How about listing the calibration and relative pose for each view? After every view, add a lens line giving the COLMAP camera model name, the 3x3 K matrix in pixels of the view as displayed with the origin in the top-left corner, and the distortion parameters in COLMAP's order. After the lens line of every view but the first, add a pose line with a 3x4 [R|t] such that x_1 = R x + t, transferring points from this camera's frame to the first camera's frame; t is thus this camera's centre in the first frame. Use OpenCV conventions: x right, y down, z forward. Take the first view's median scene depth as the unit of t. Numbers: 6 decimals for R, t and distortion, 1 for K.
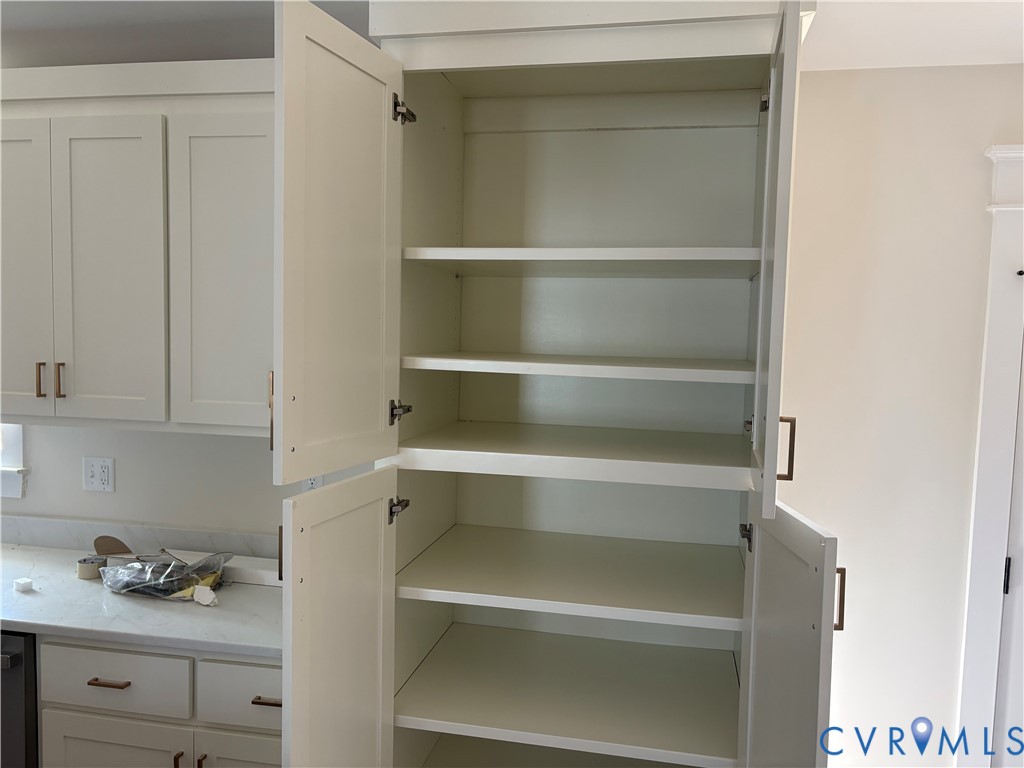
lens RADIAL K [[773.7, 0, 512.0], [0, 773.7, 384.0], [0, 0, 1]] dist [0.050697, -0.004050]
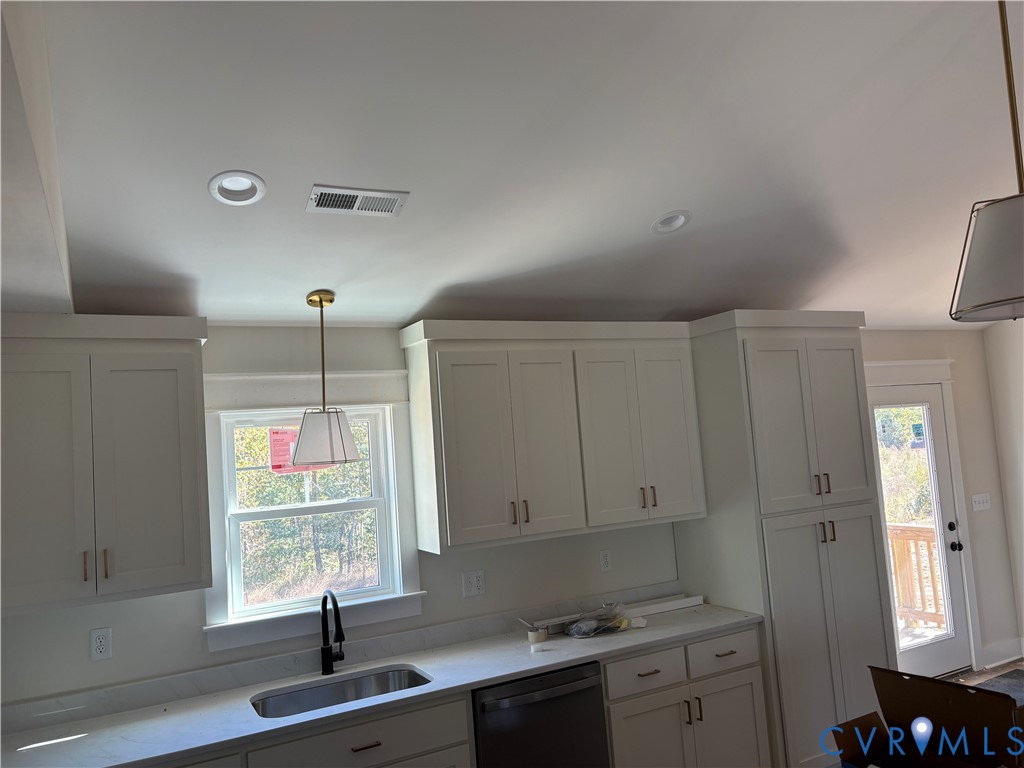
lens RADIAL K [[773.7, 0, 512.0], [0, 773.7, 384.0], [0, 0, 1]] dist [0.050697, -0.004050]
pose [[0.776064, -0.034223, 0.629725, -1.634128], [0.134993, 0.984397, -0.112866, -0.088804], [-0.616037, 0.172599, 0.768576, -0.234701]]
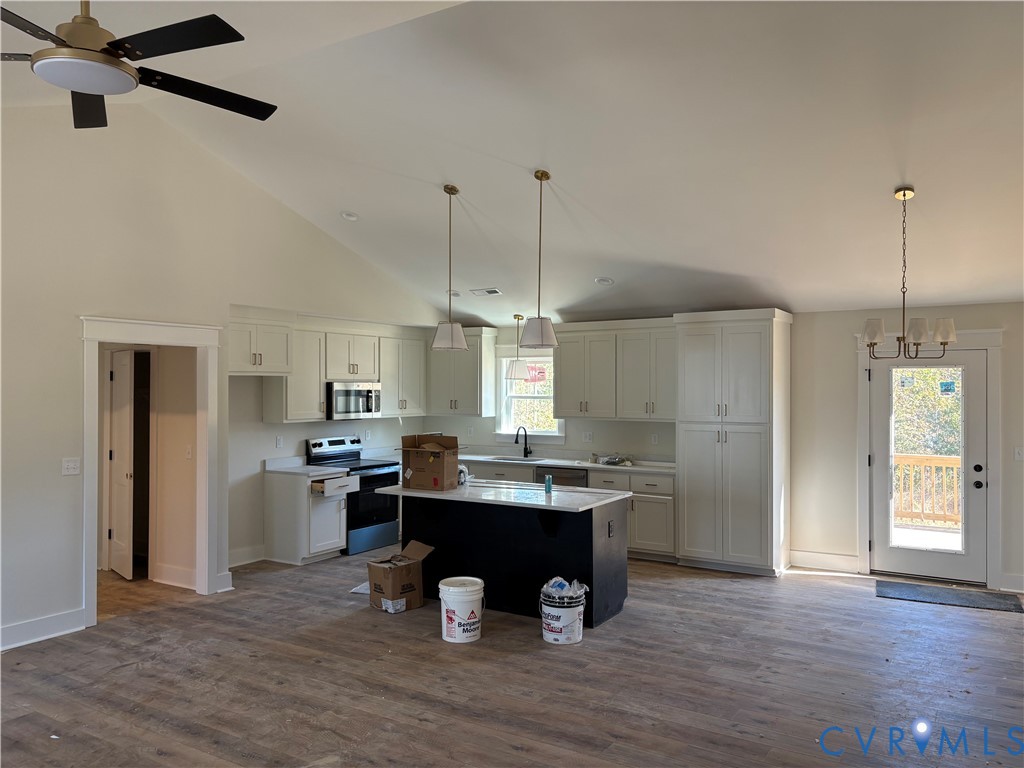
lens RADIAL K [[773.7, 0, 512.0], [0, 773.7, 384.0], [0, 0, 1]] dist [0.050697, -0.004050]
pose [[0.935182, -0.025739, -0.353232, 0.378986], [0.000229, 0.997400, -0.072070, 0.154299], [0.354168, 0.067318, 0.932756, -2.538548]]
